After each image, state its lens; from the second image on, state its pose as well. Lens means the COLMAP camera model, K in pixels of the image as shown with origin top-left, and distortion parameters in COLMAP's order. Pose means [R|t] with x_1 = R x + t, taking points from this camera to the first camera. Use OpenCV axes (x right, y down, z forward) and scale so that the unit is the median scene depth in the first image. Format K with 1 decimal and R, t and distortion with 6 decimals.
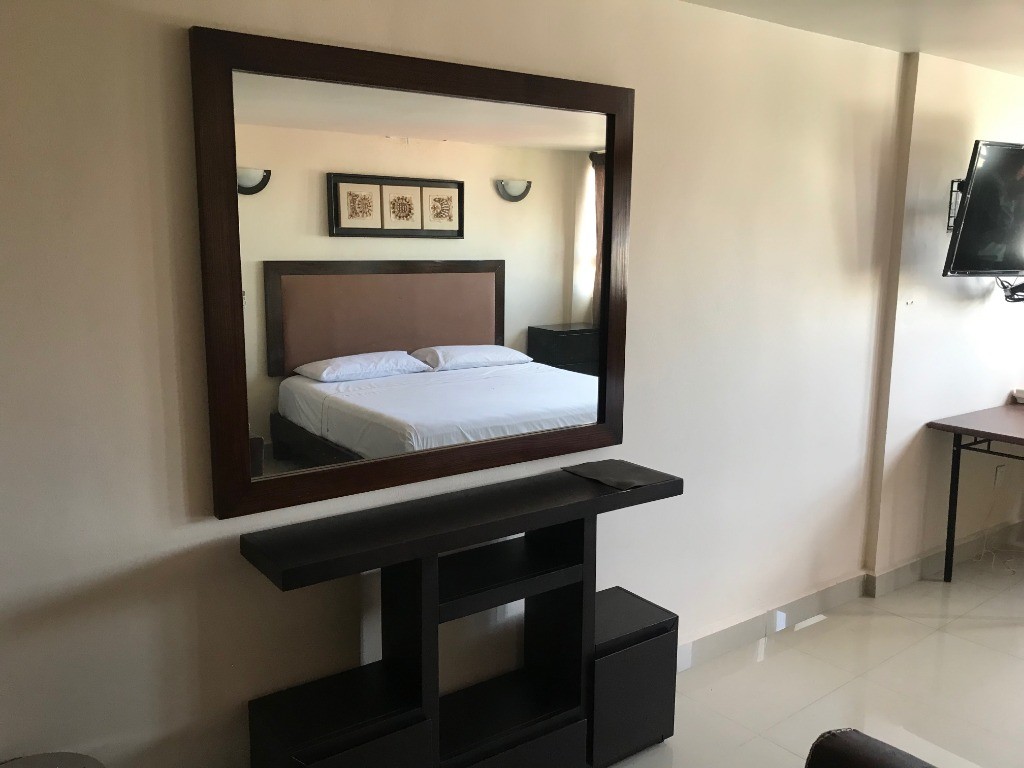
lens RADIAL K [[838.0, 0, 511.5], [0, 838.0, 384.6], [0, 0, 1]] dist [0.007044, 0.001590]
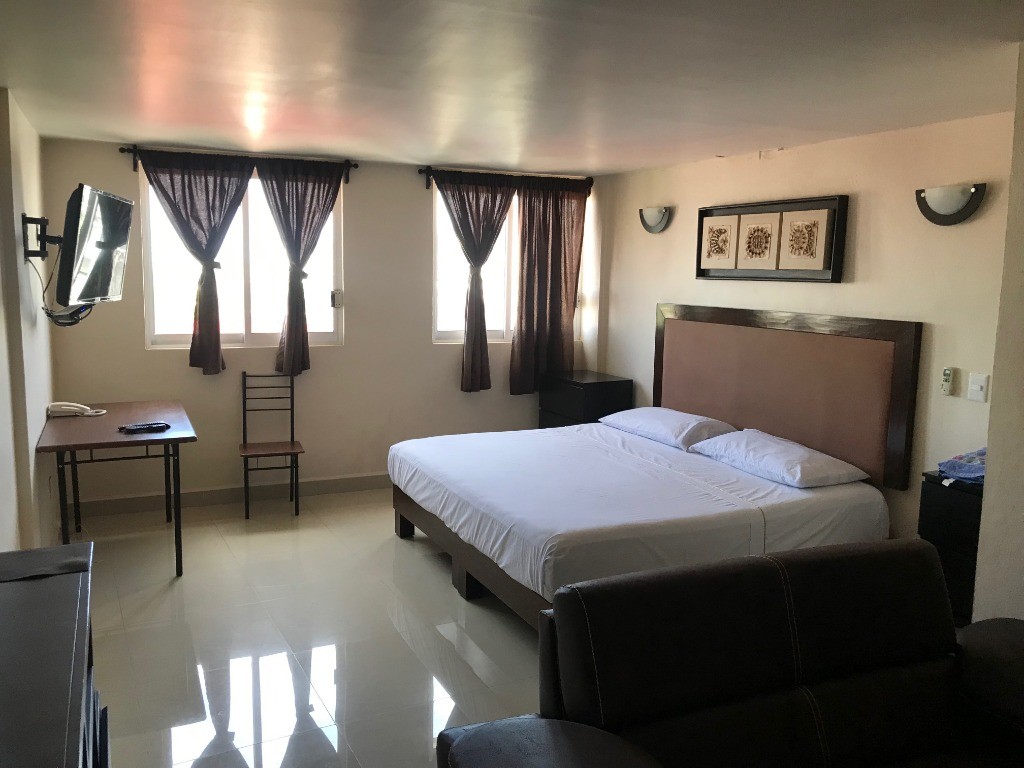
lens RADIAL K [[838.0, 0, 508.7], [0, 838.0, 385.7], [0, 0, 1]] dist [0.007044, 0.001590]
pose [[-0.171412, 0.131158, -0.976430, 0.670858], [-0.180240, 0.970197, 0.161962, -0.166713], [0.968572, 0.203754, -0.142664, 0.916479]]
